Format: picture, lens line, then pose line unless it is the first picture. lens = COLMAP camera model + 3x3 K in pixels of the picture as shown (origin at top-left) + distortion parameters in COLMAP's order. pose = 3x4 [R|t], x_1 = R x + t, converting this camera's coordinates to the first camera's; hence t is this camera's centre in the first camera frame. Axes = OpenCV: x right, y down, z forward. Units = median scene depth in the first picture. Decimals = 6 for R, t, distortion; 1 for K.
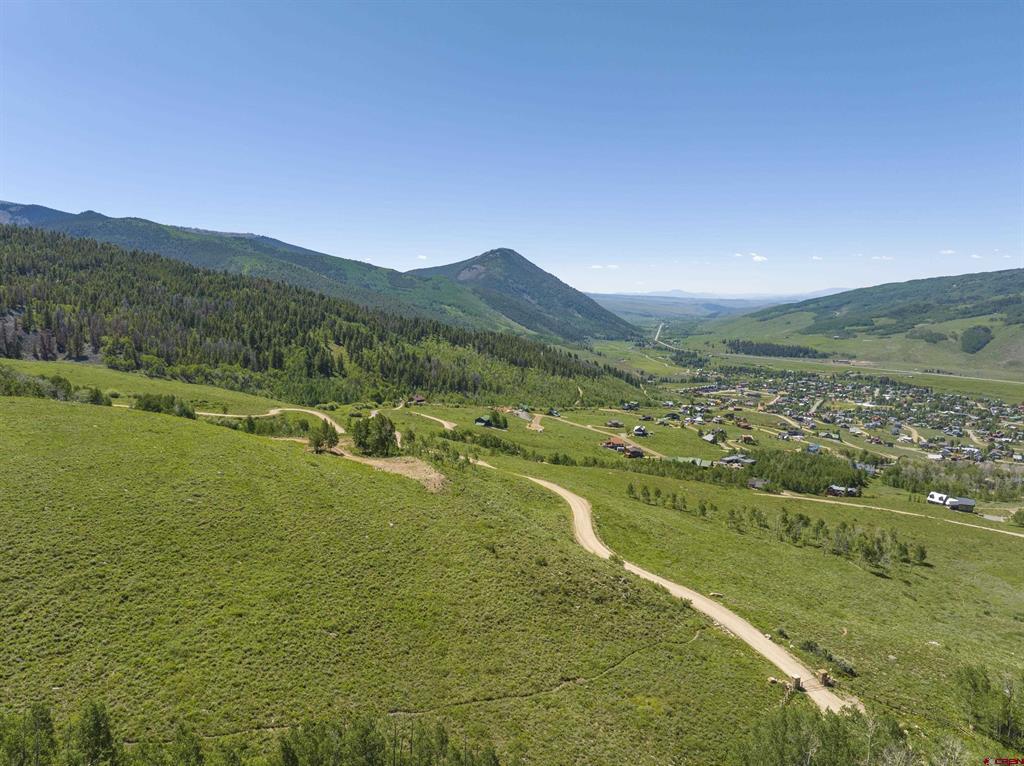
lens RADIAL K [[712.6, 0, 512.0], [0, 712.6, 383.0], [0, 0, 1]] dist [-0.045082, -0.003945]
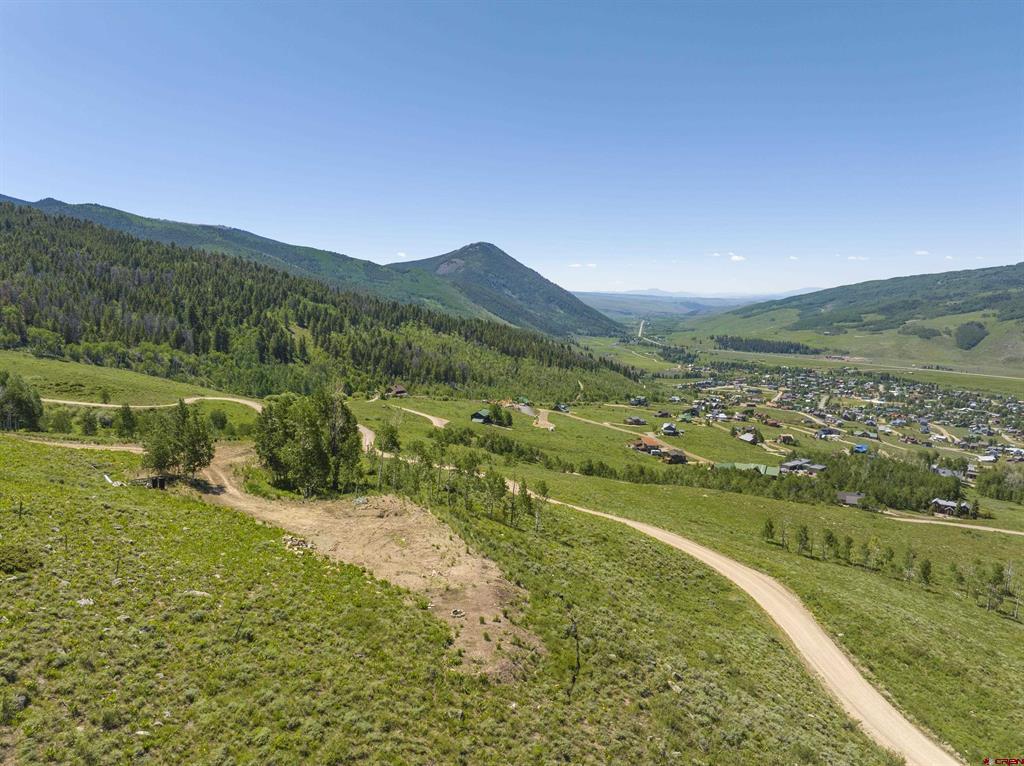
lens RADIAL K [[712.6, 0, 512.0], [0, 712.6, 383.0], [0, 0, 1]] dist [-0.045082, -0.003945]
pose [[0.999492, 0.001728, 0.031823, -0.020189], [-0.001801, 0.999996, 0.002260, 0.009197], [-0.031819, -0.002316, 0.999491, 0.137248]]
